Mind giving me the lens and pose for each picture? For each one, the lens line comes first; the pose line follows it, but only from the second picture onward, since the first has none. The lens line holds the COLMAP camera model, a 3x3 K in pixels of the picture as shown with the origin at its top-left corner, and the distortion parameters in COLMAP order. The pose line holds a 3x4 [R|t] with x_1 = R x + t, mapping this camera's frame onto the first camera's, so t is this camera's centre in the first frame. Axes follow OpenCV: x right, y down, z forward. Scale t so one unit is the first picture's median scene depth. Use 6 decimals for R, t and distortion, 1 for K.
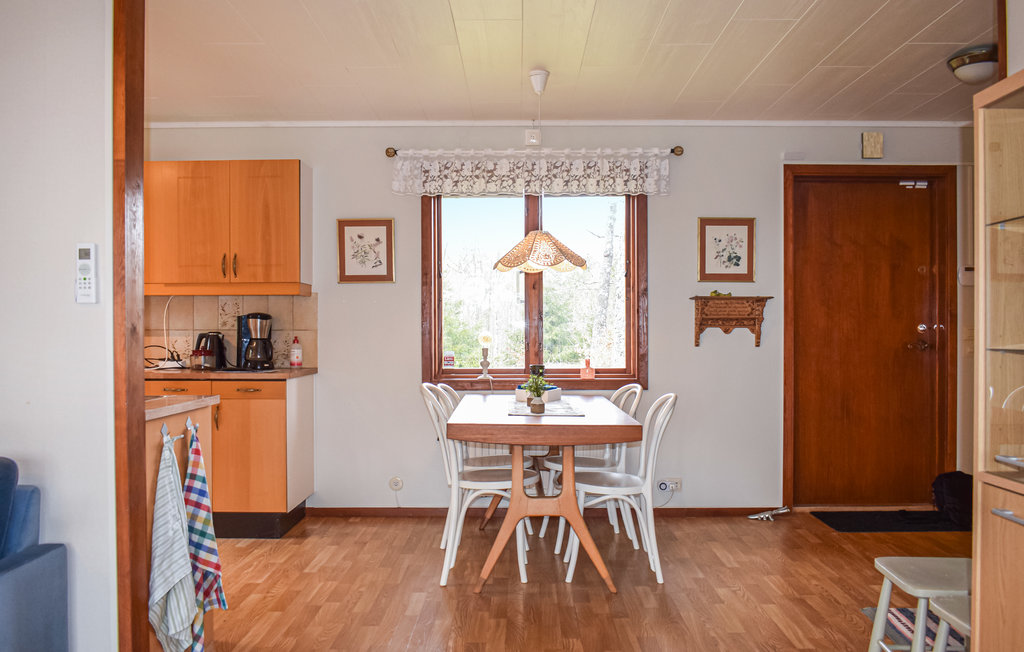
lens RADIAL K [[818.1, 0, 508.0], [0, 818.1, 328.5], [0, 0, 1]] dist [-0.013493, 0.003308]
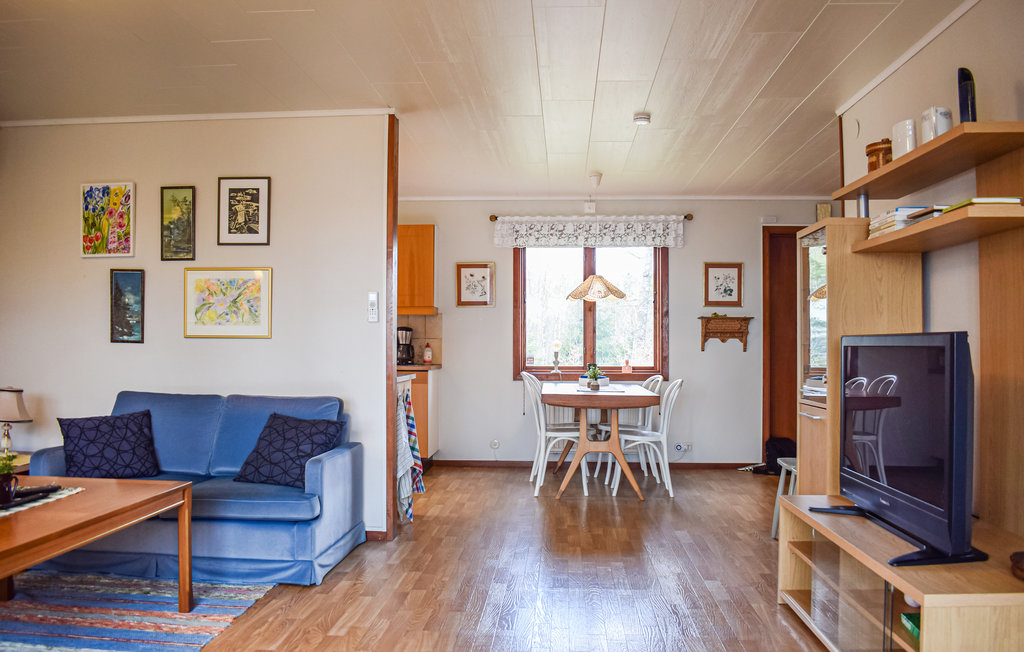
lens RADIAL K [[818.1, 0, 517.5], [0, 818.1, 325.3], [0, 0, 1]] dist [-0.013493, 0.003308]
pose [[0.999241, 0.004469, -0.038691, -0.041834], [-0.005296, 0.999759, -0.021305, 0.008702], [0.038587, 0.021494, 0.999024, -0.469404]]
